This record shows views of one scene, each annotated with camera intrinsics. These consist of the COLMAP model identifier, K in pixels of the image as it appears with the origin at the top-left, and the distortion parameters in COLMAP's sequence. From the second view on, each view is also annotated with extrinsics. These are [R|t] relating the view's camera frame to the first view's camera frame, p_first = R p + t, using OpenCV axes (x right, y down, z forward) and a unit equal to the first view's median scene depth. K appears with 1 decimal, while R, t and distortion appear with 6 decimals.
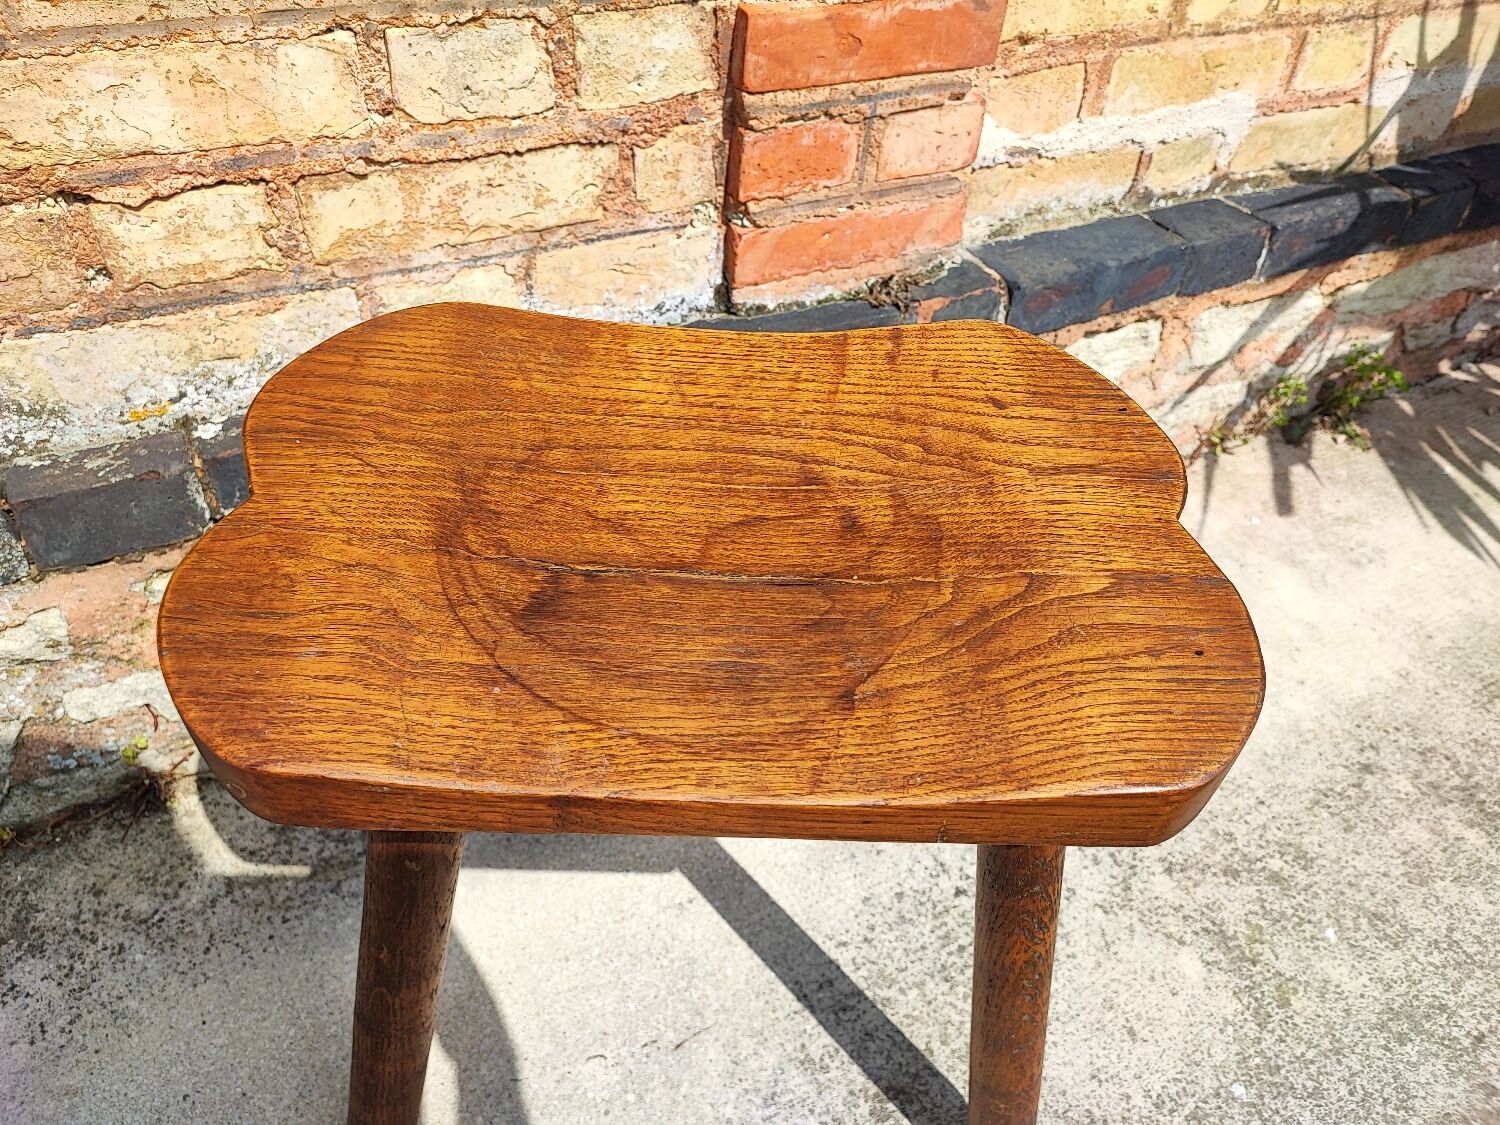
lens RADIAL K [[1071.2, 0, 750.0], [0, 1071.2, 562.5], [0, 0, 1]] dist [0.057503, -0.089021]
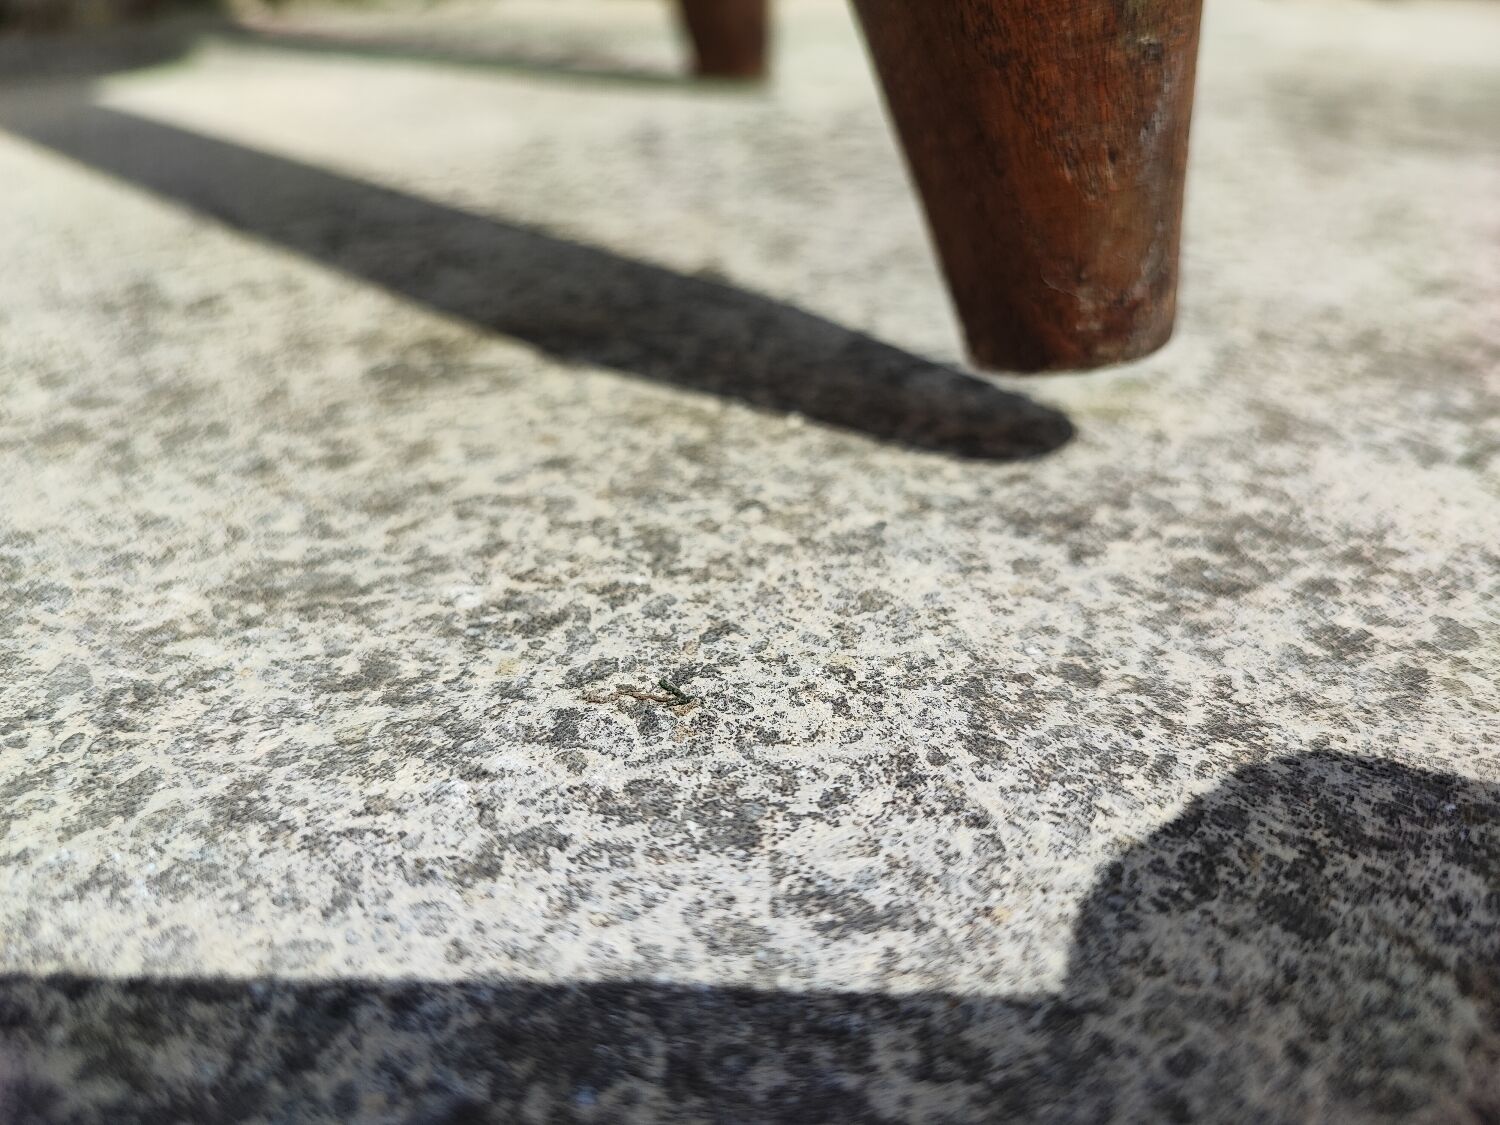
lens RADIAL K [[1184.9, 0, 750.0], [0, 1184.9, 562.5], [0, 0, 1]] dist [-0.053716, 0.001781]
pose [[0.995274, -0.084425, 0.047990, 0.152066], [0.093499, 0.966594, -0.238649, 0.551958], [-0.026239, 0.242008, 0.969919, 0.747363]]
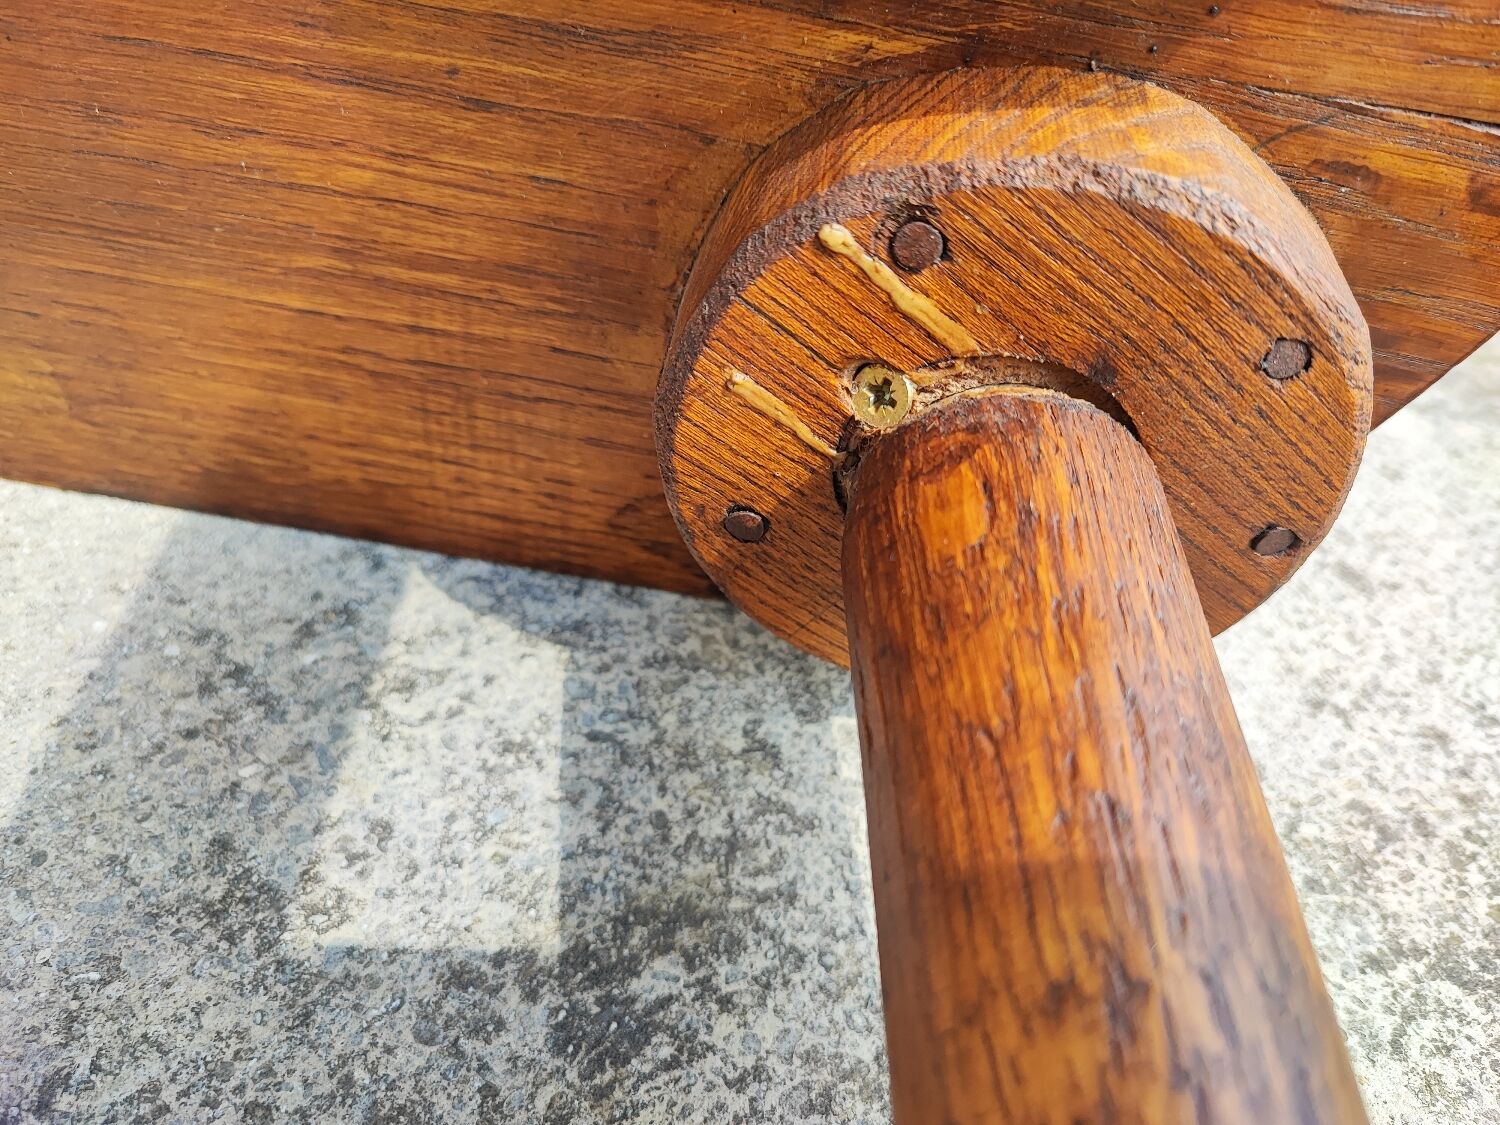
lens RADIAL K [[1147.8, 0, 750.0], [0, 1147.8, 562.5], [0, 0, 1]] dist [-0.038338, 0.001055]
pose [[0.948448, -0.172396, 0.265944, 0.095940], [0.166324, 0.985027, 0.045369, 0.383210], [-0.269783, 0.001203, 0.962920, 0.719134]]
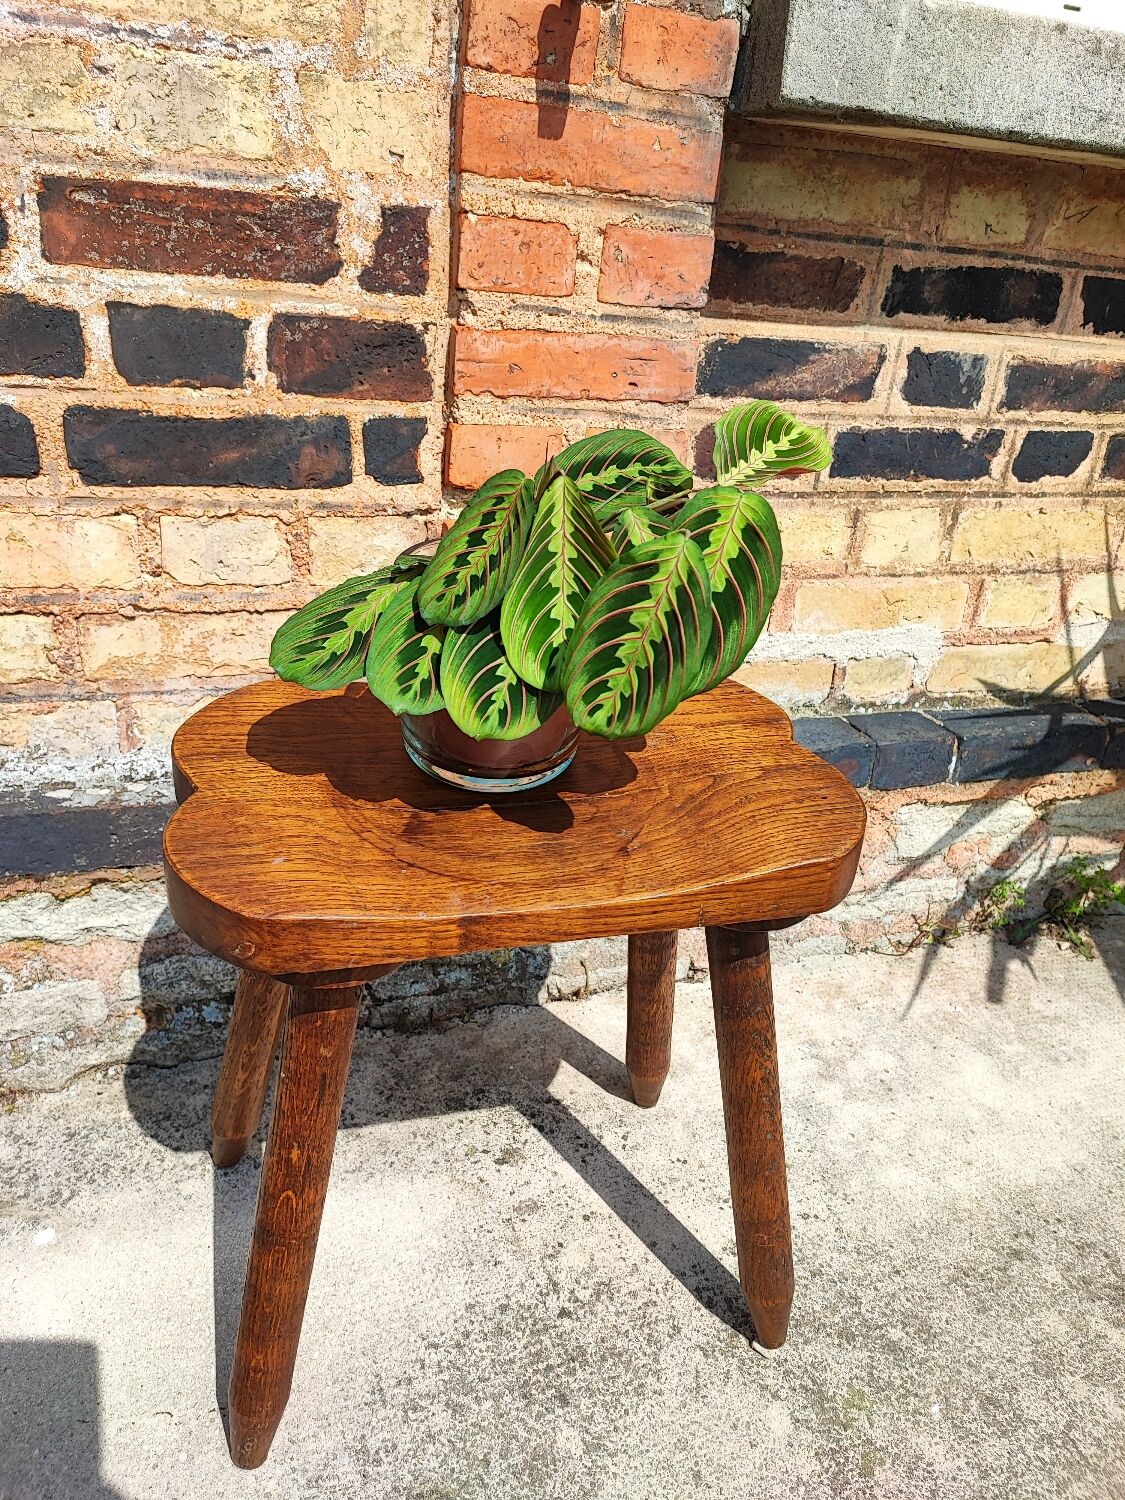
lens RADIAL K [[1078.5, 0, 569.5], [0, 1078.5, 753.5], [0, 0, 1]] dist [0.025869, -0.045215]
pose [[0.990947, 0.082733, -0.105728, 0.284460], [-0.110022, 0.951763, -0.286432, 0.102153], [0.076931, 0.295471, 0.952249, -0.138385]]
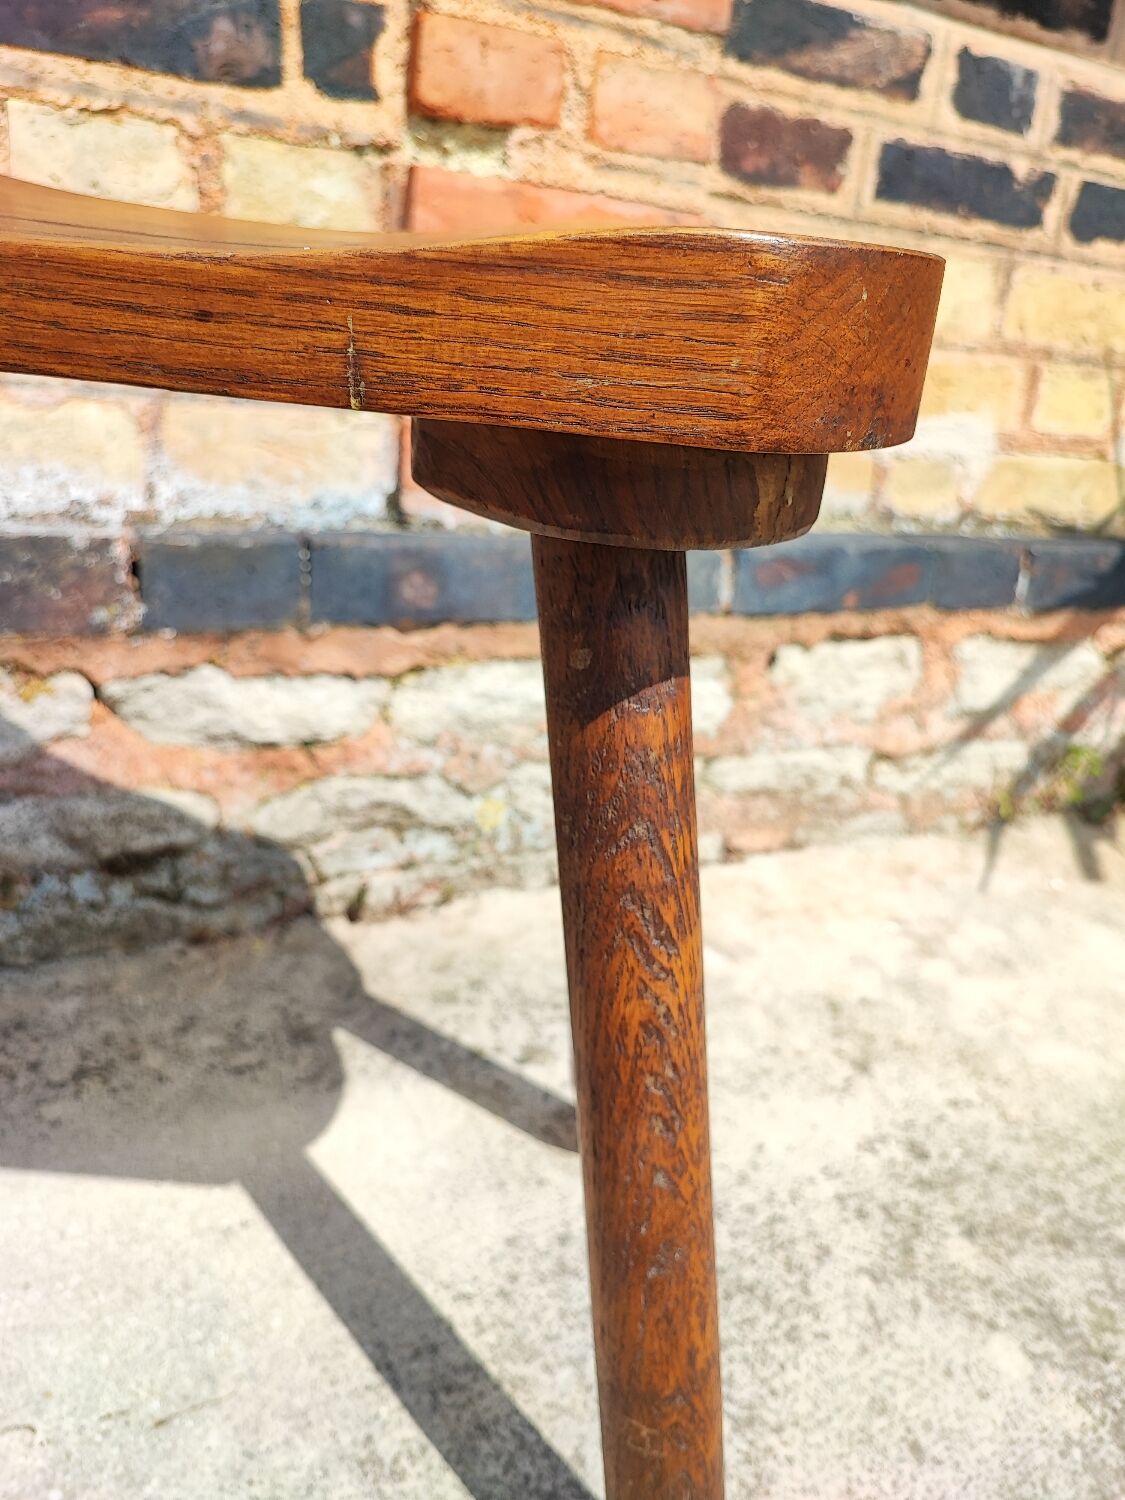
lens RADIAL K [[1111.4, 0, 561.8], [0, 1111.4, 753.0], [0, 0, 1]] dist [0.009271, -0.036663]
pose [[0.999315, 0.036177, -0.007811, 0.142231], [-0.036466, 0.926320, -0.374968, 0.309334], [-0.006330, 0.374996, 0.927005, 0.272202]]
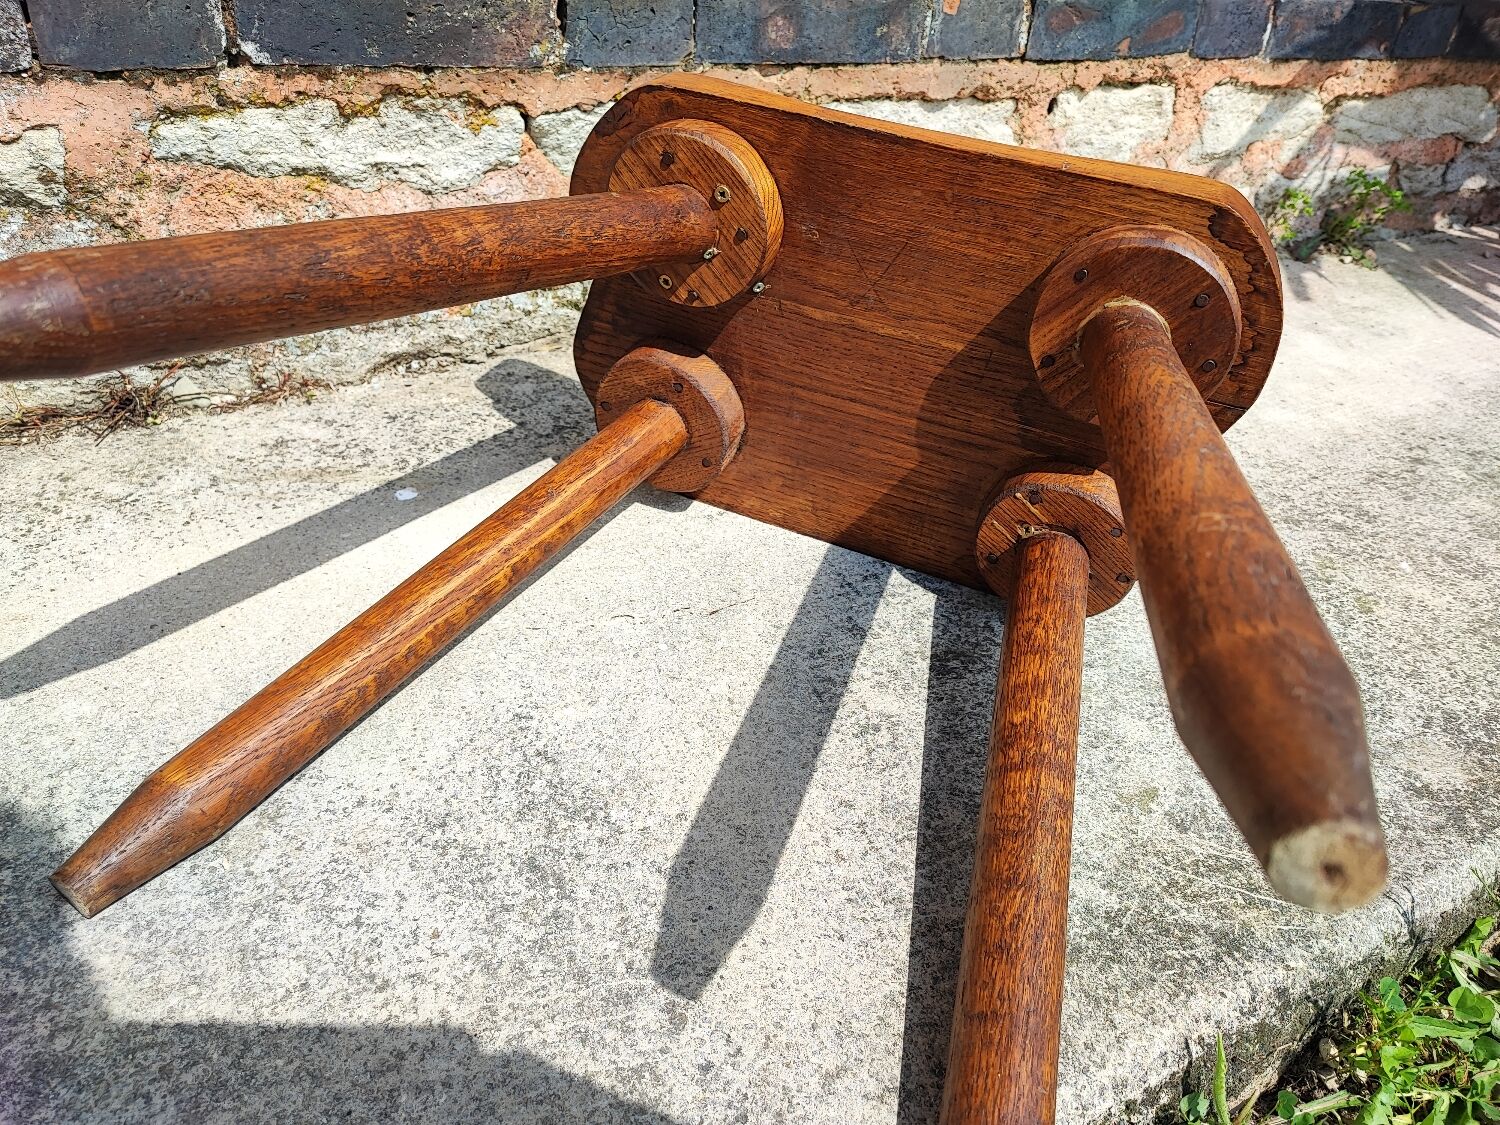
lens RADIAL K [[1078.5, 0, 749.6], [0, 1078.5, 556.0], [0, 0, 1]] dist [0.025869, -0.045215]
pose [[0.999515, 0.009004, 0.029811, -0.060604], [-0.004979, 0.991180, -0.132429, 0.496838], [-0.030740, 0.132216, 0.990744, 0.097373]]
